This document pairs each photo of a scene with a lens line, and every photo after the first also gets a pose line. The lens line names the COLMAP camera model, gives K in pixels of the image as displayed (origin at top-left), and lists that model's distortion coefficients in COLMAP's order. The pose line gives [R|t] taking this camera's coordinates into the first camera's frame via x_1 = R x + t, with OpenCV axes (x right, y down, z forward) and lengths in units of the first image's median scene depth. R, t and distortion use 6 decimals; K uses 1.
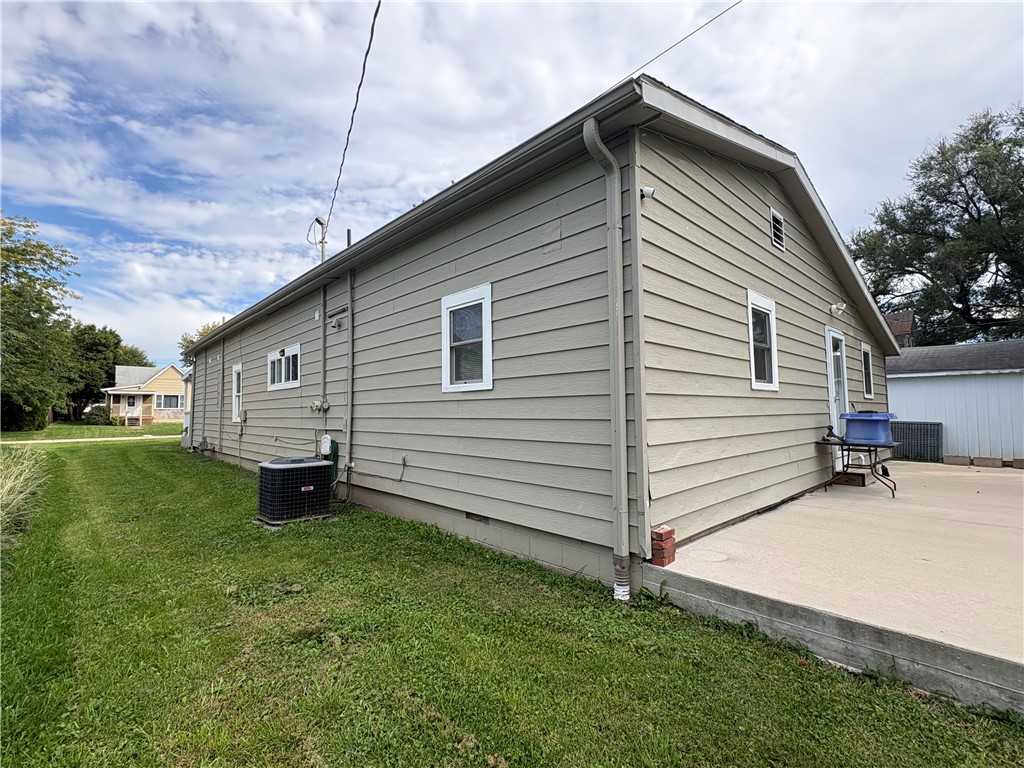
lens RADIAL K [[469.3, 0, 512.0], [0, 469.3, 384.0], [0, 0, 1]] dist [0.000678, -0.000537]
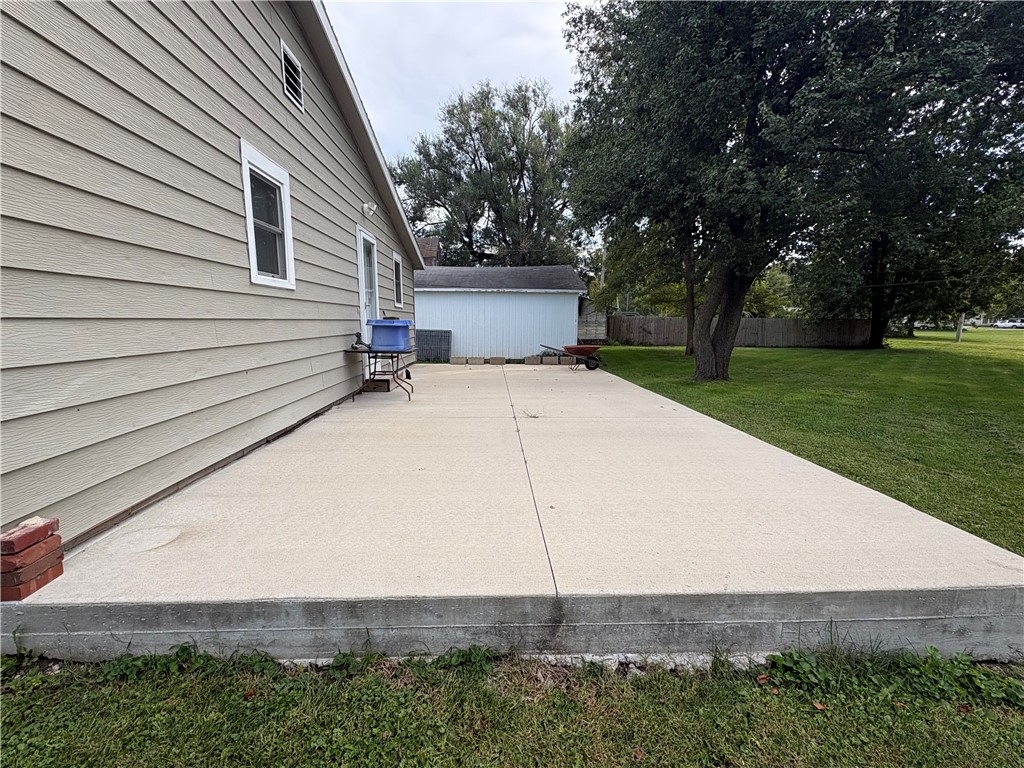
lens RADIAL K [[469.3, 0, 512.0], [0, 469.3, 384.0], [0, 0, 1]] dist [0.000678, -0.000537]
pose [[0.652643, -0.090585, 0.752231, 0.143523], [-0.053135, 0.984910, 0.164706, 0.016612], [-0.755800, -0.147464, 0.637982, 0.132487]]
